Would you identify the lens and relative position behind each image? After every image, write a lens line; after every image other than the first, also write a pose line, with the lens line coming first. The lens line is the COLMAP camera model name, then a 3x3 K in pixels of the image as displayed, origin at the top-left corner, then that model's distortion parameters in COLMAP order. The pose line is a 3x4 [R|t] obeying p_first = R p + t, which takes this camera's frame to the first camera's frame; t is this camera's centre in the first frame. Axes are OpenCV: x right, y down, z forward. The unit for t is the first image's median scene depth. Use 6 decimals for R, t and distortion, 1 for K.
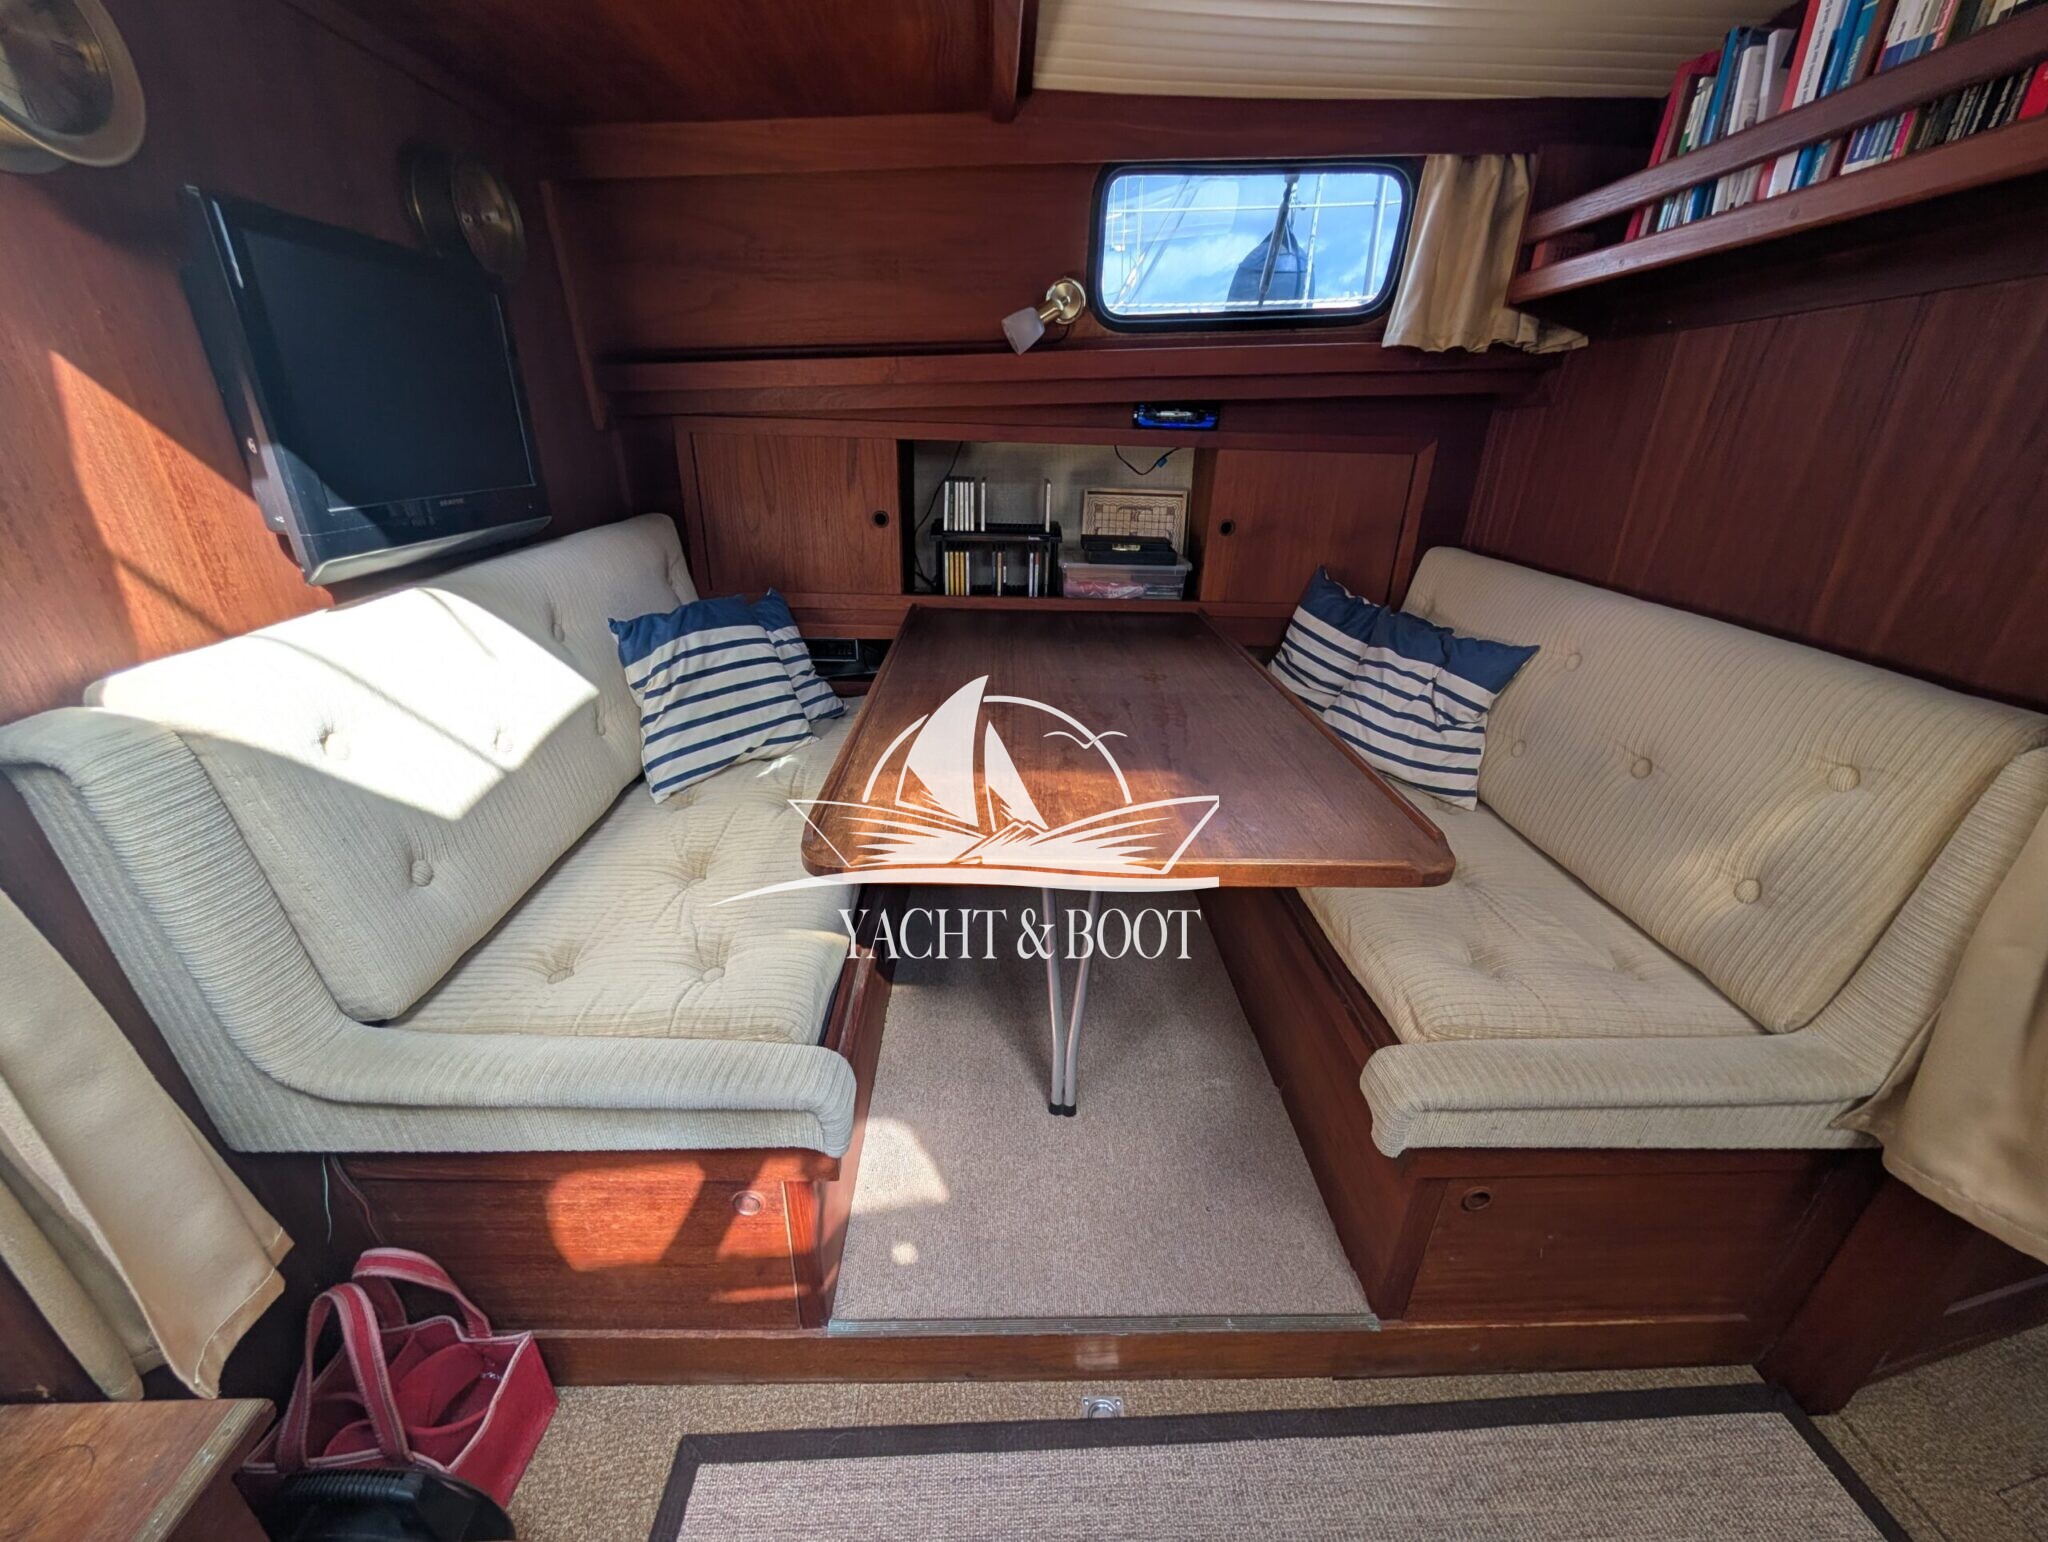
lens RADIAL K [[776.7, 0, 1016.9], [0, 776.7, 767.5], [0, 0, 1]] dist [-0.001367, 0.000139]
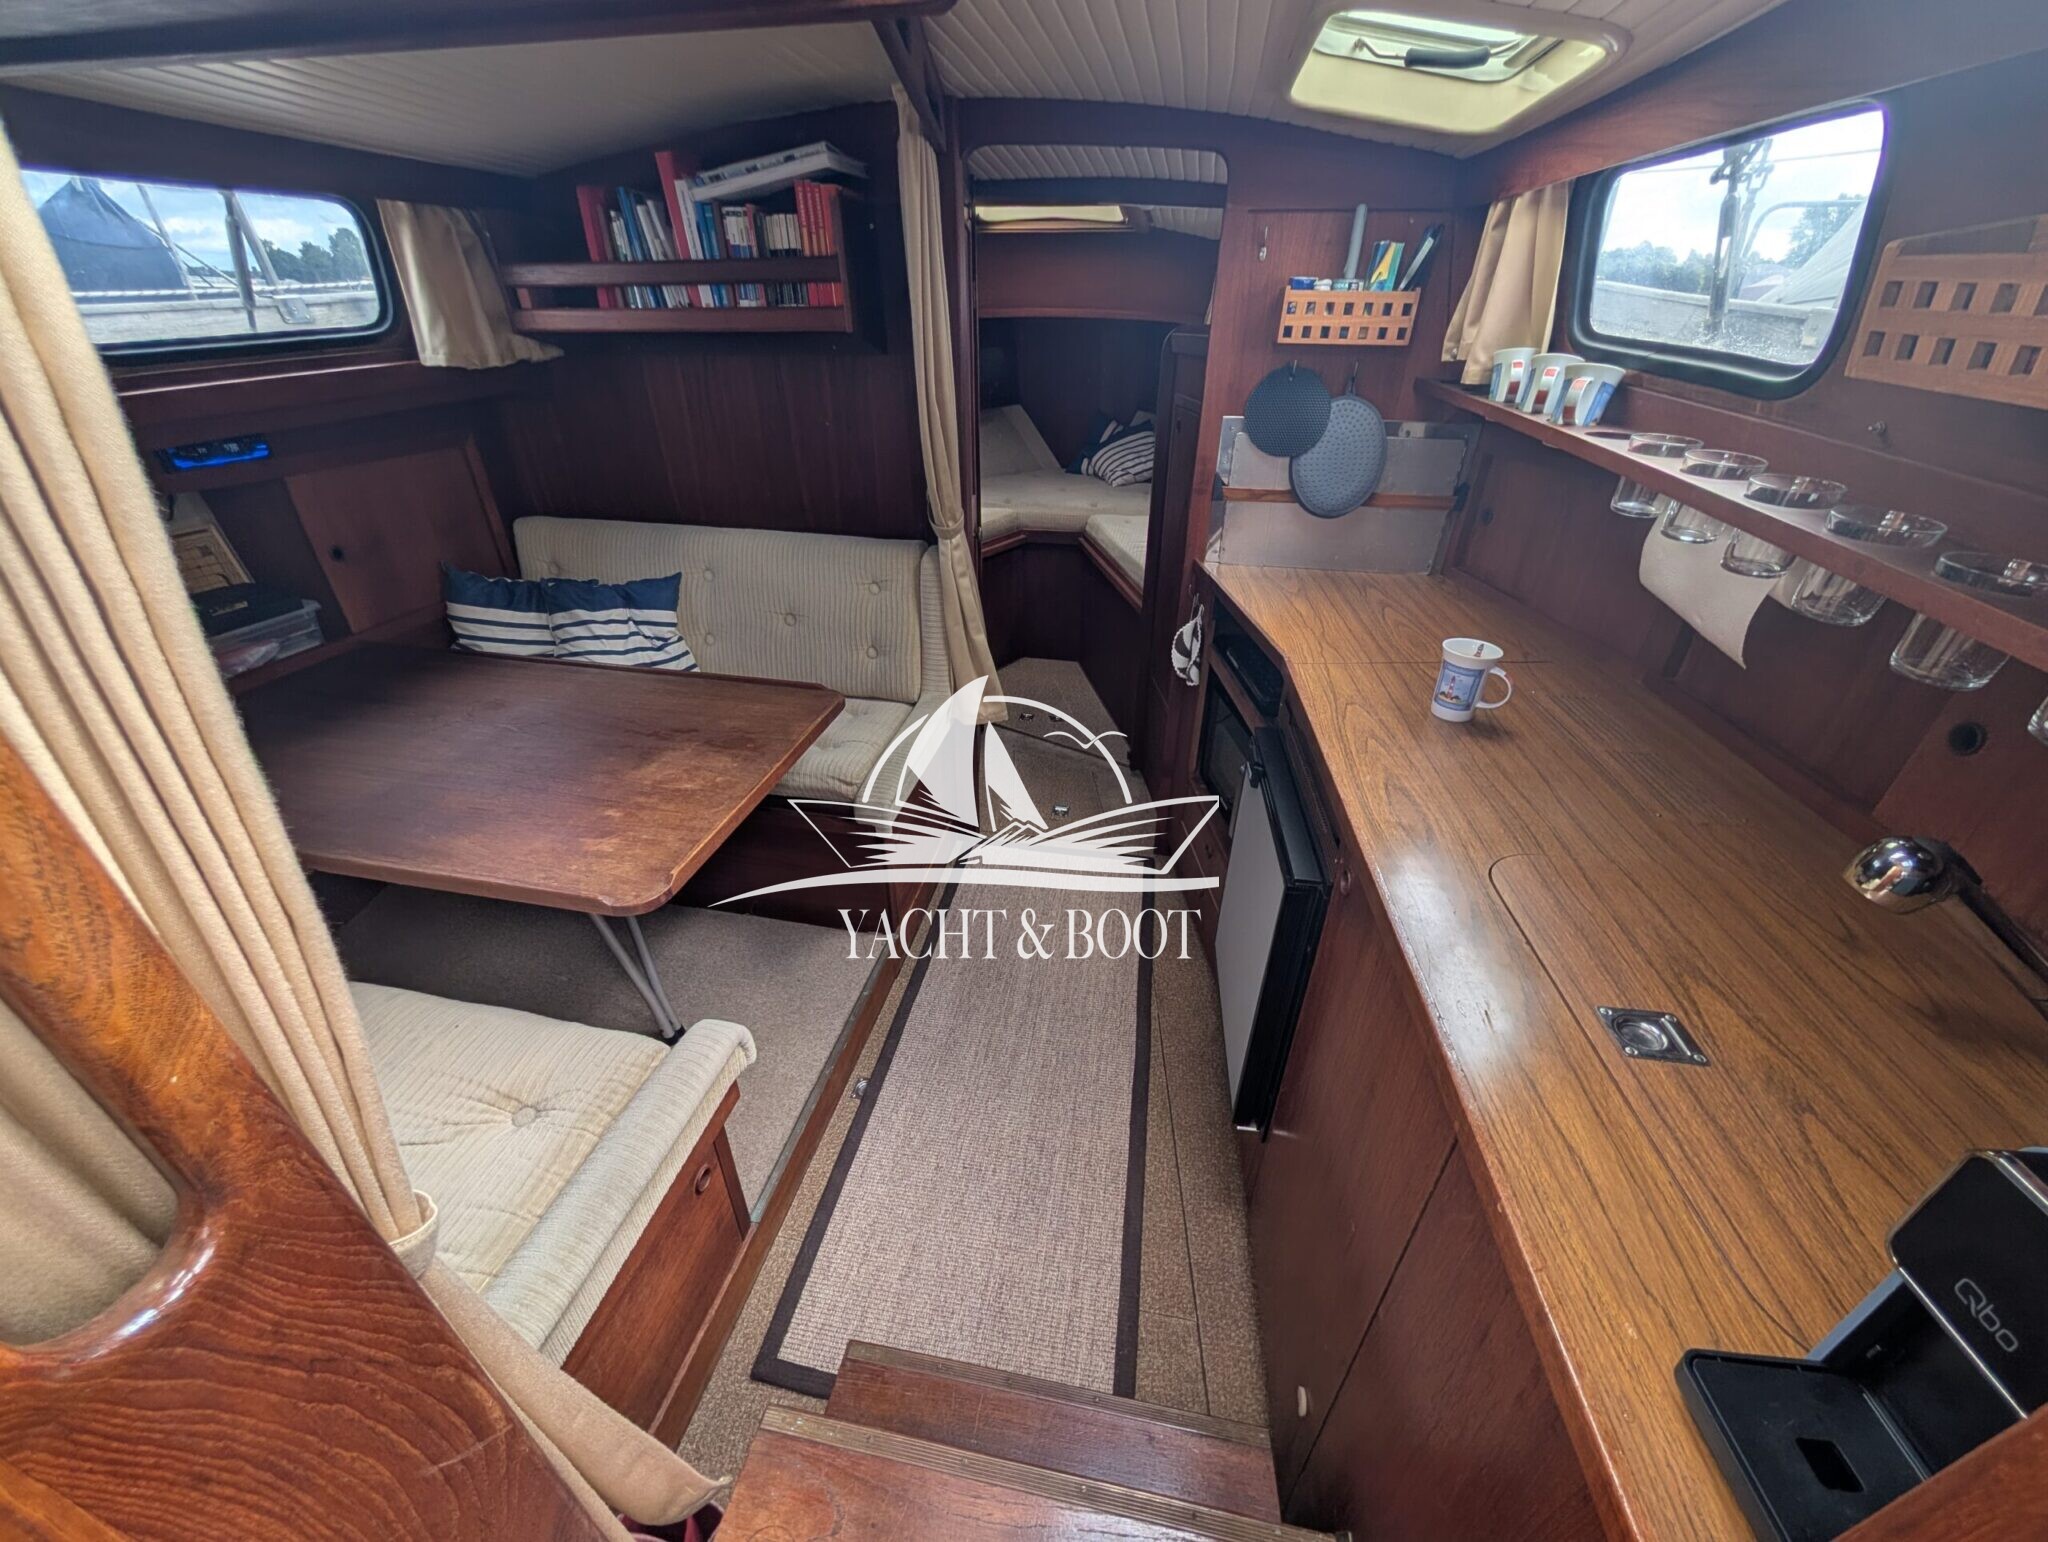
lens RADIAL K [[776.7, 0, 1018.6], [0, 776.7, 769.4], [0, 0, 1]] dist [-0.001367, 0.000139]
pose [[0.222042, -0.512282, 0.829617, -0.829142], [0.391752, 0.826032, 0.405218, -0.262017], [-0.892876, 0.235029, 0.384101, -0.083373]]
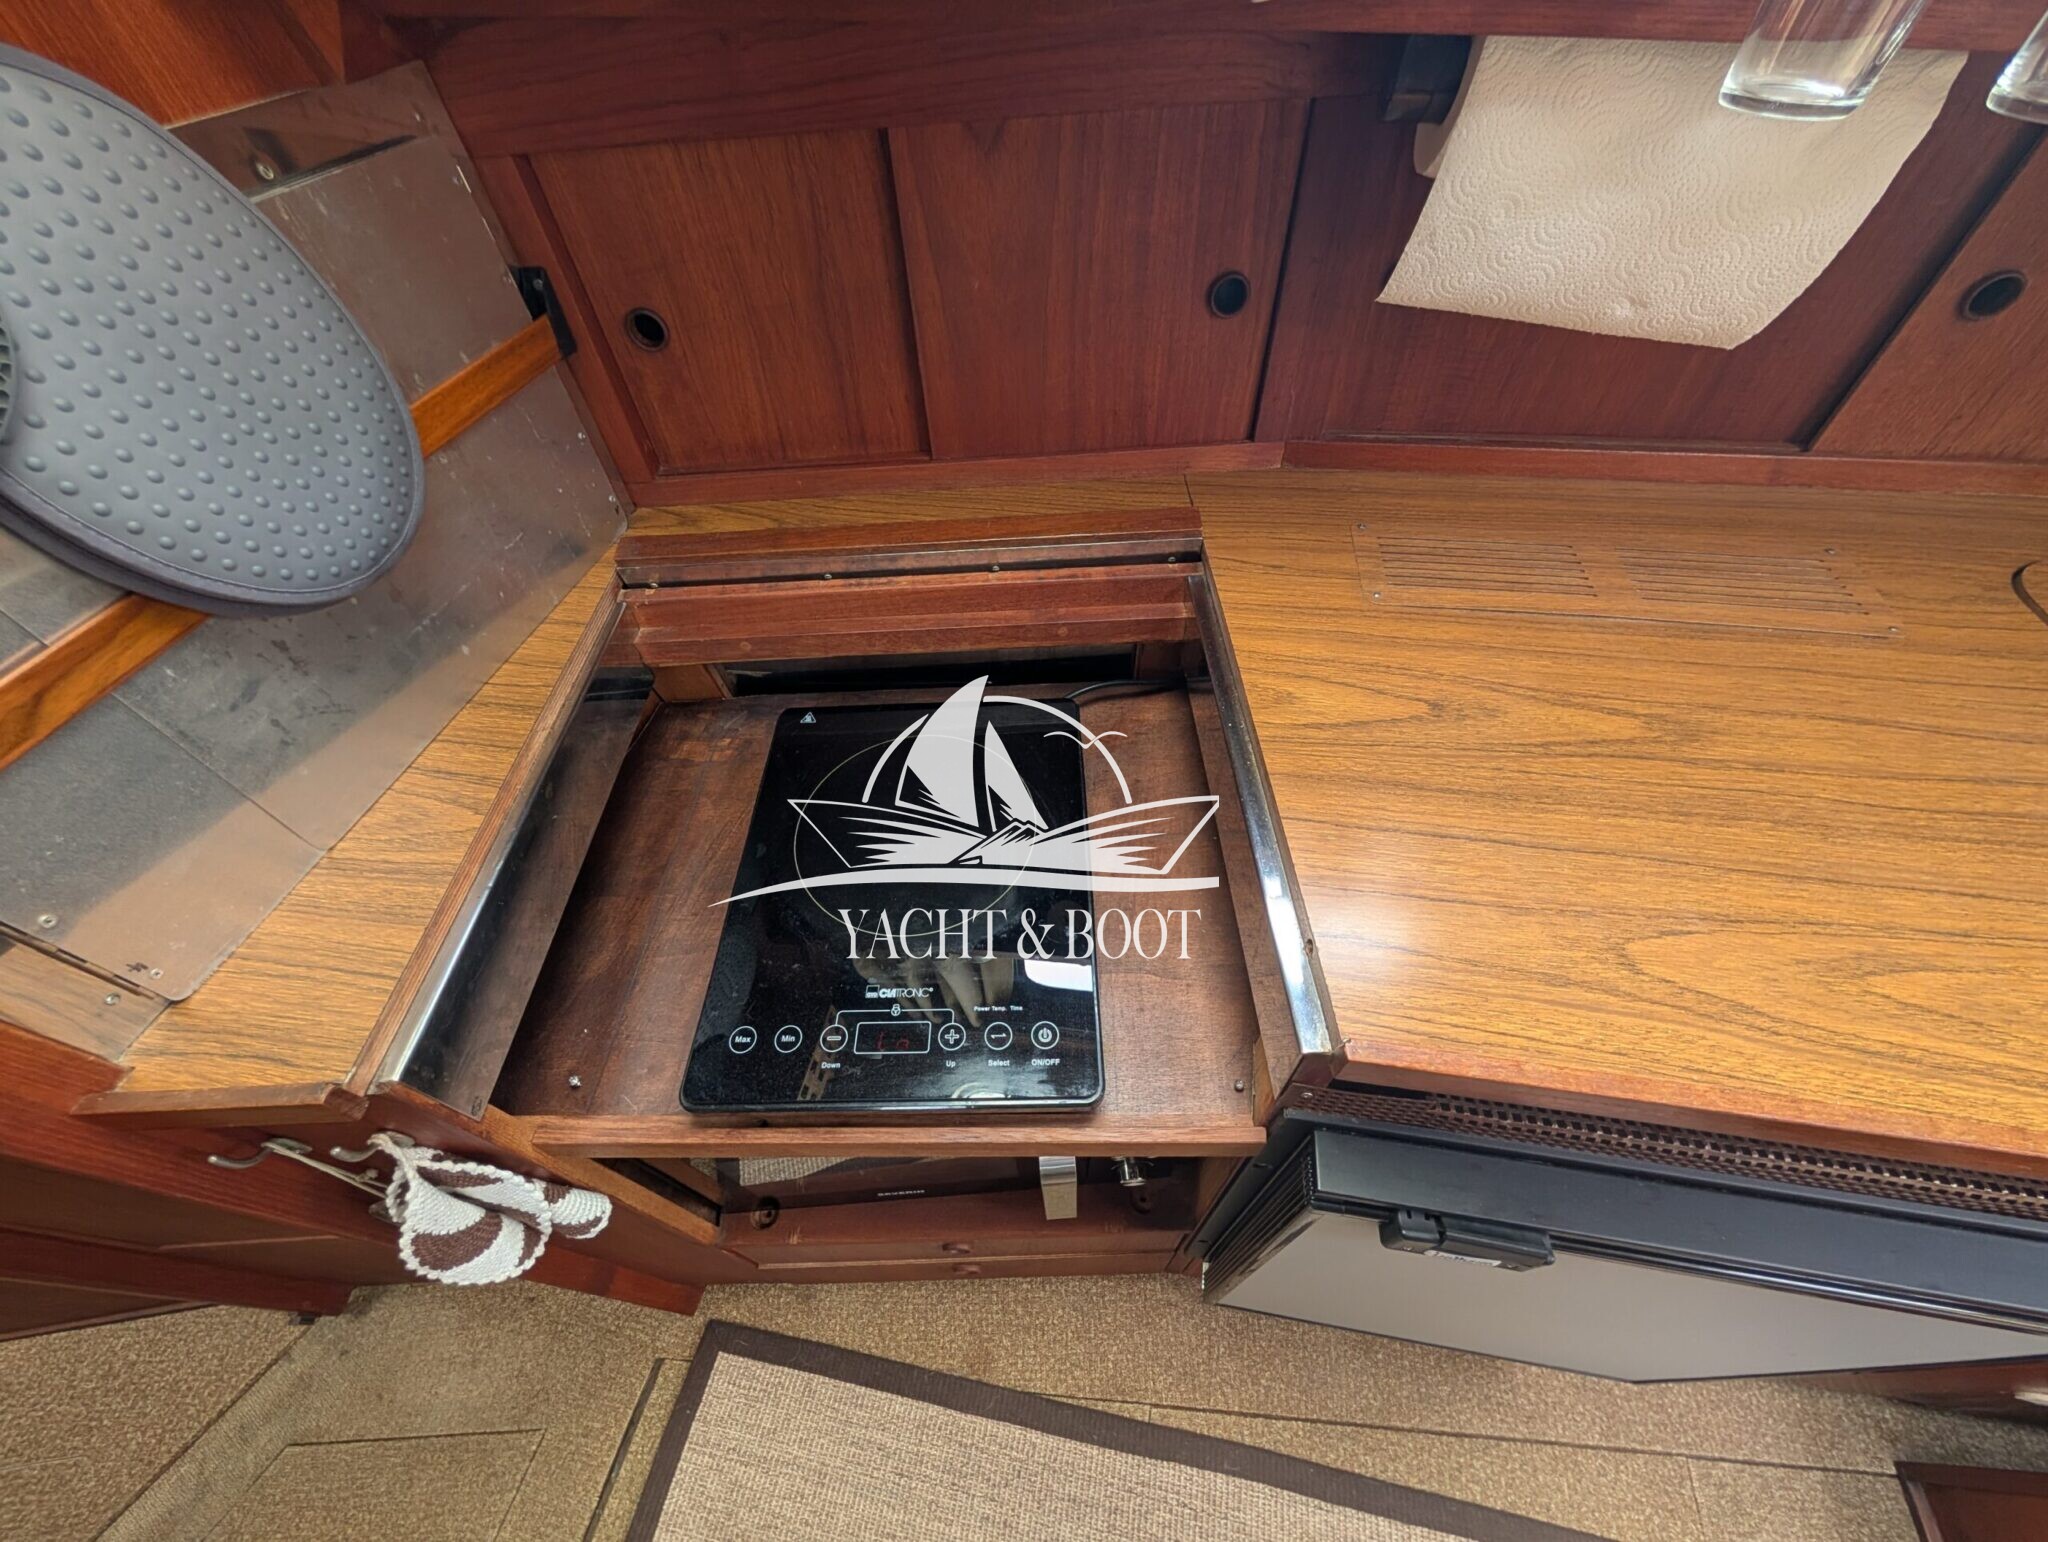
lens RADIAL K [[776.7, 0, 1022.6], [0, 776.7, 769.2], [0, 0, 1]] dist [-0.001367, 0.000139]
pose [[-0.969805, -0.175523, 0.169322, 0.566824], [0.115612, 0.280439, 0.952884, -0.120270], [-0.214737, 0.943687, -0.251678, -0.026633]]
